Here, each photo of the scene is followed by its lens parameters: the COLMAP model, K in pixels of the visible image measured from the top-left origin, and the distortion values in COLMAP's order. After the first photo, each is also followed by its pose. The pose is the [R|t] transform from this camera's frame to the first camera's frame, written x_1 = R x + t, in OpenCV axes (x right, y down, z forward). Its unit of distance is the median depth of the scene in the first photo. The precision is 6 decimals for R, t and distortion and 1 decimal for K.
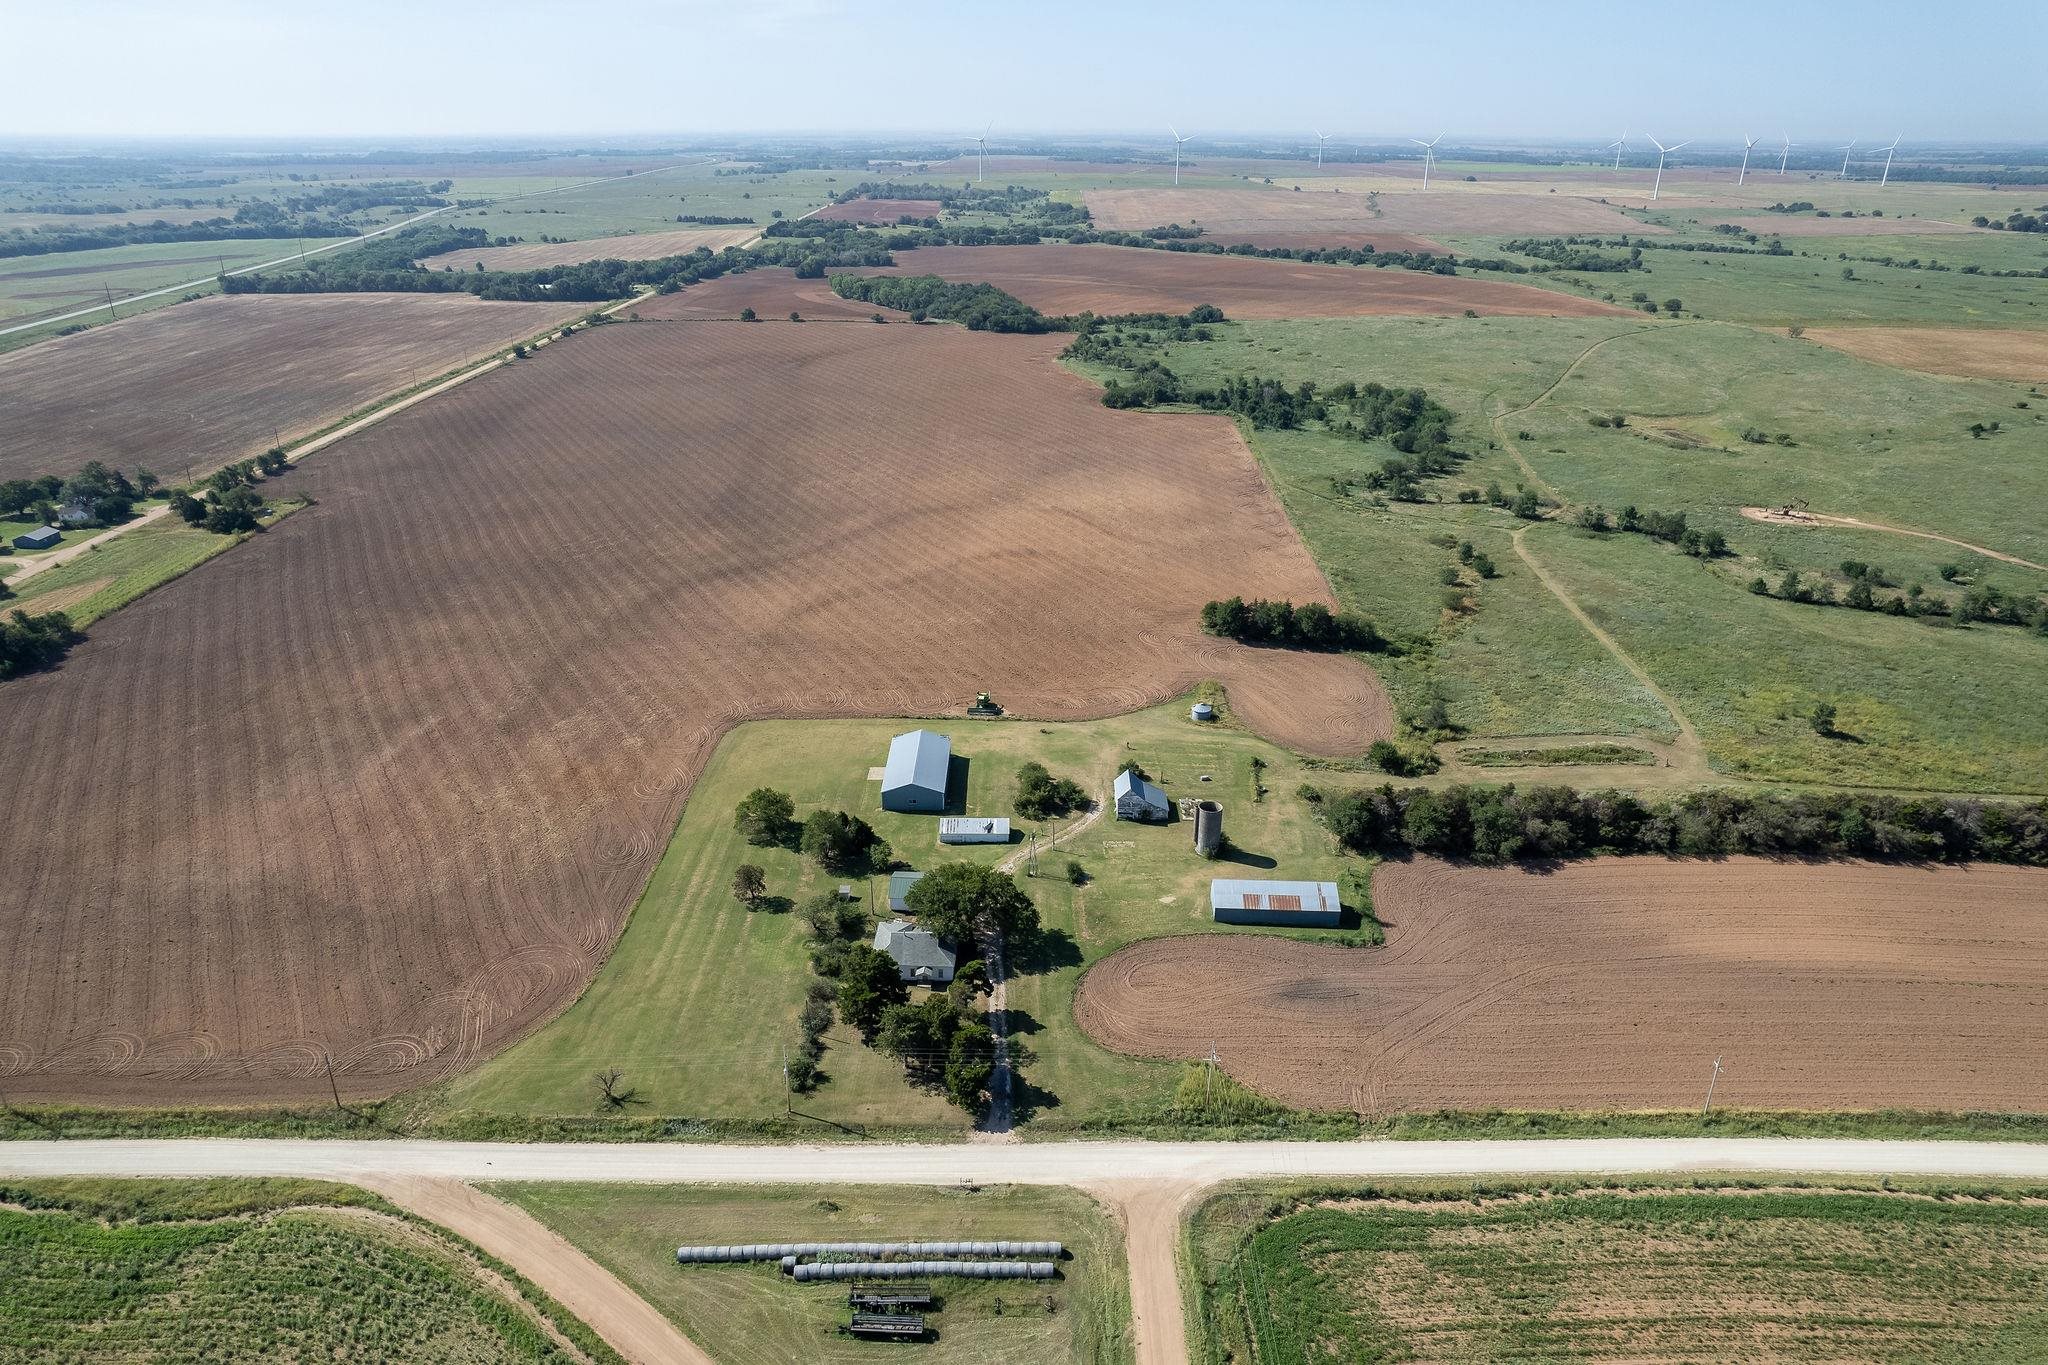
lens RADIAL K [[1310.1, 0, 1017.7], [0, 1310.1, 684.6], [0, 0, 1]] dist [-0.073129, 0.062383]
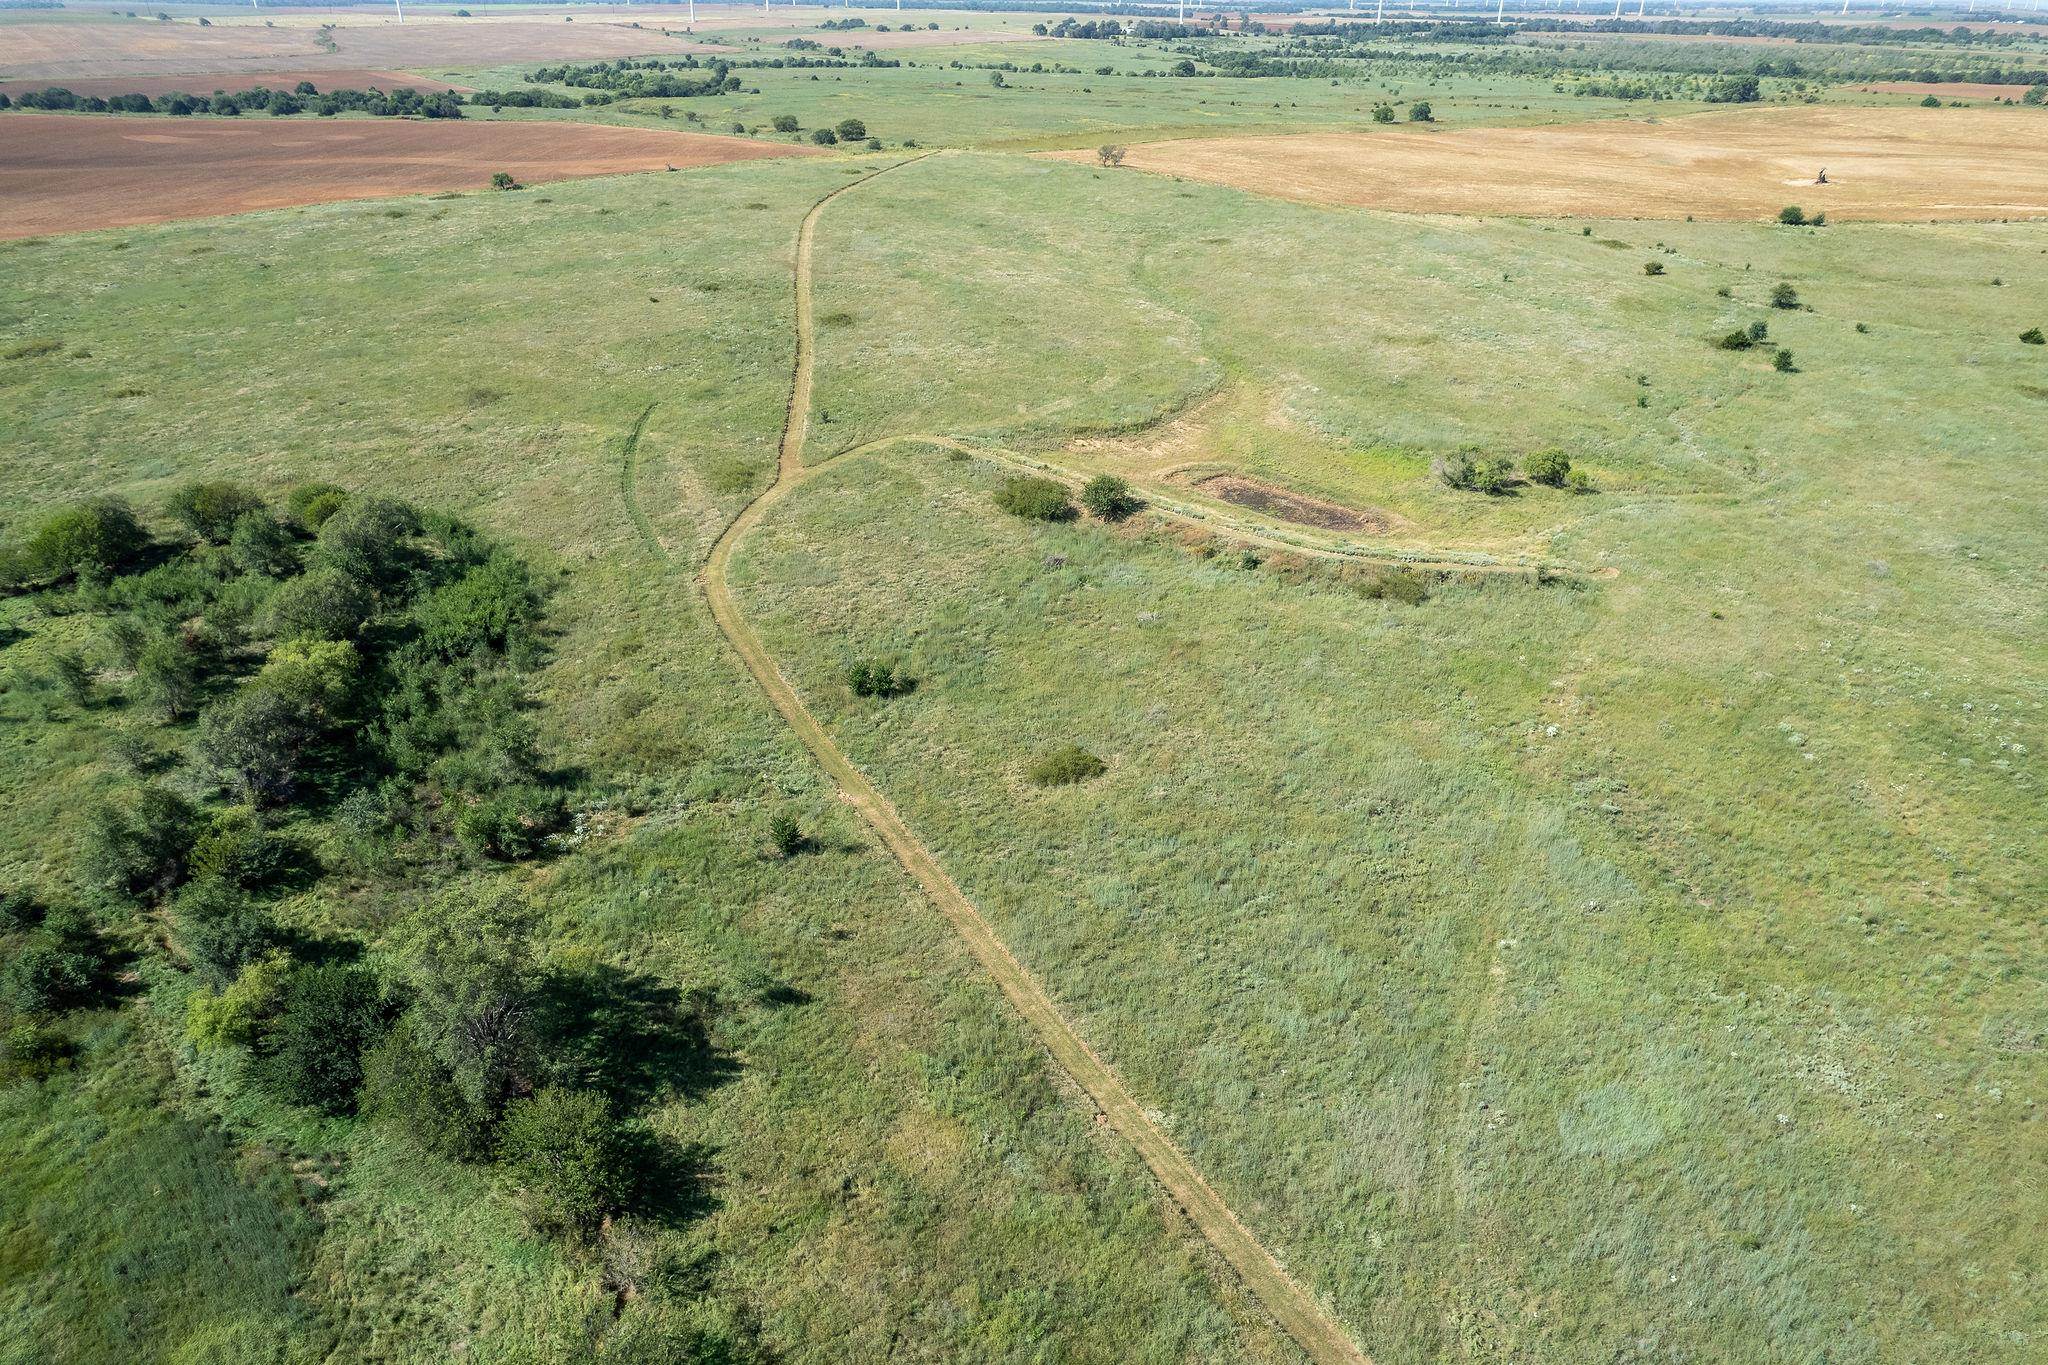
lens RADIAL K [[1310.1, 0, 1022.8], [0, 1310.1, 682.4], [0, 0, 1]] dist [-0.073129, 0.062383]
pose [[0.775775, -0.298139, 0.556136, 0.594343], [0.246812, 0.954494, 0.167408, -0.474568], [-0.580739, 0.007390, 0.814056, 1.675266]]
